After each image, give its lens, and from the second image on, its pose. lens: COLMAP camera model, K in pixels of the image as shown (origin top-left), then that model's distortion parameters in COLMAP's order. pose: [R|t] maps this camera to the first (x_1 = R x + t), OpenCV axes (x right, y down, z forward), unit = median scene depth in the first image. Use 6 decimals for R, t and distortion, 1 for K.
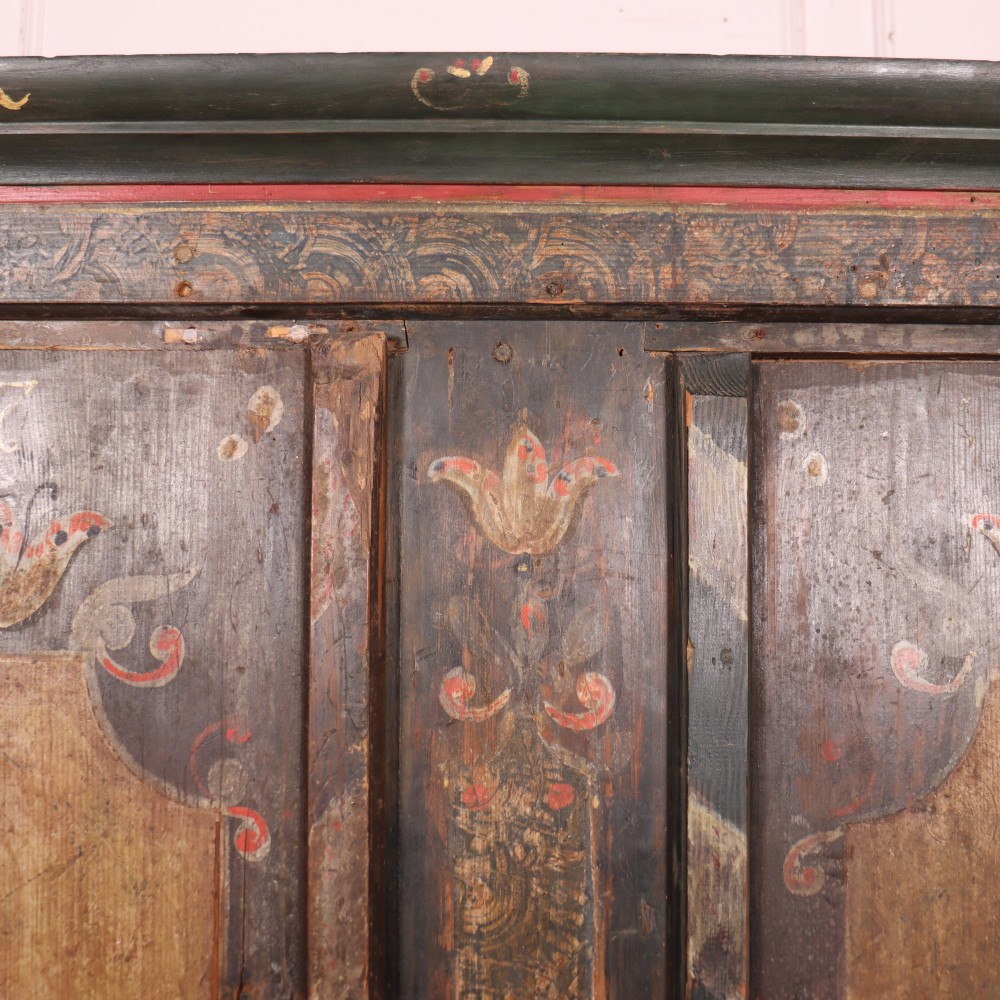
lens RADIAL K [[1676.8, 0, 496.3], [0, 1676.8, 401.6], [0, 0, 1]] dist [-0.160722, 0.000000]
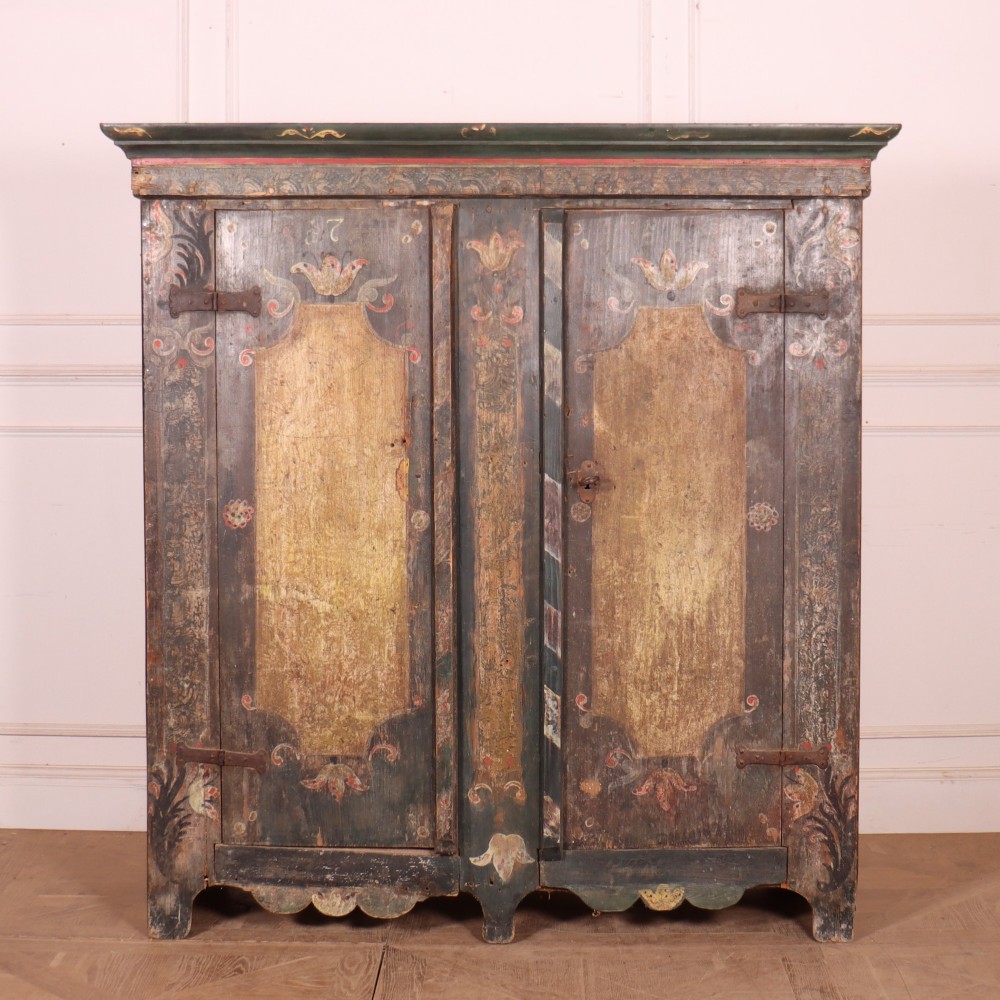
lens RADIAL K [[1676.8, 0, 505.5], [0, 1676.8, 460.4], [0, 0, 1]] dist [-0.160722, 0.000000]
pose [[0.999912, -0.008821, 0.009912, -0.000246], [0.007097, 0.986736, 0.162179, -0.075726], [-0.011211, -0.162094, 0.986712, -2.346470]]
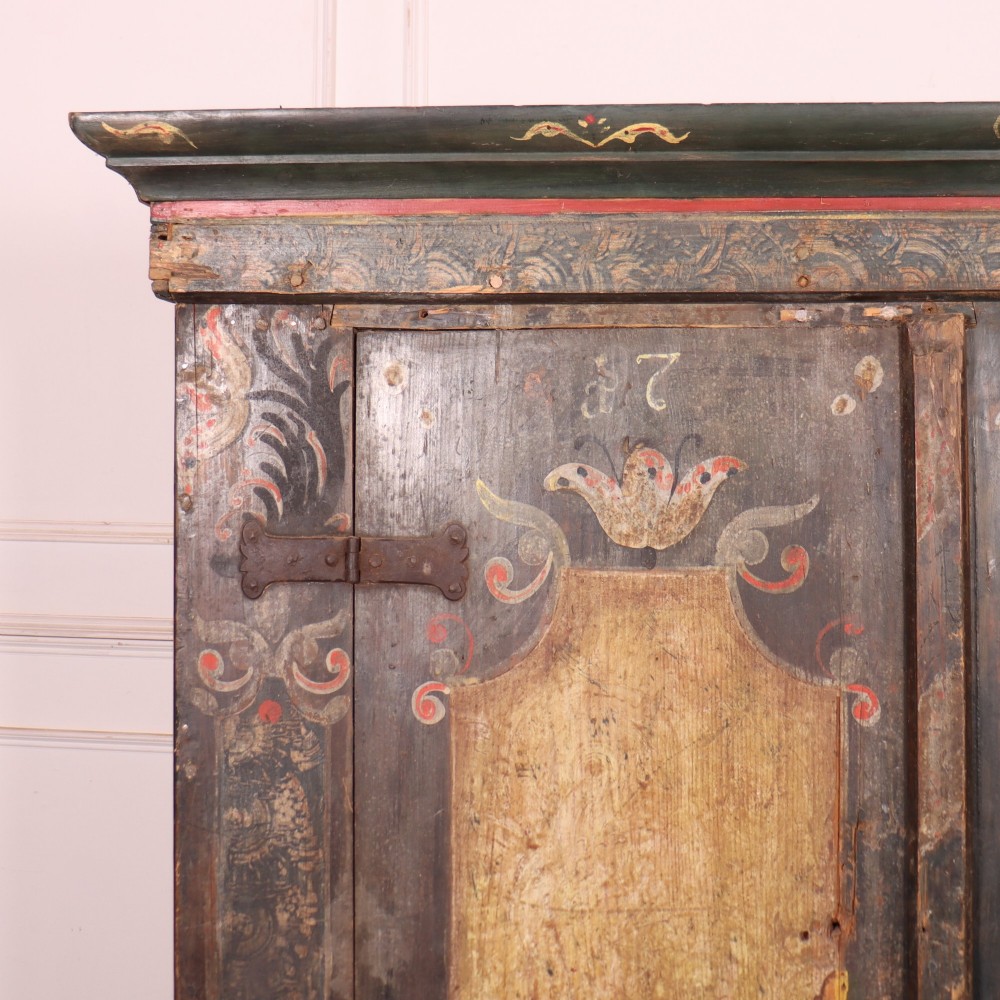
lens RADIAL K [[1978.7, 0, 541.1], [0, 1978.7, 334.1], [0, 0, 1]] dist [-0.211407, 0.000000]
pose [[0.995367, -0.013451, -0.095203, -0.247494], [0.015165, 0.999735, 0.017299, -0.056713], [0.094945, -0.018663, 0.995308, -0.523715]]
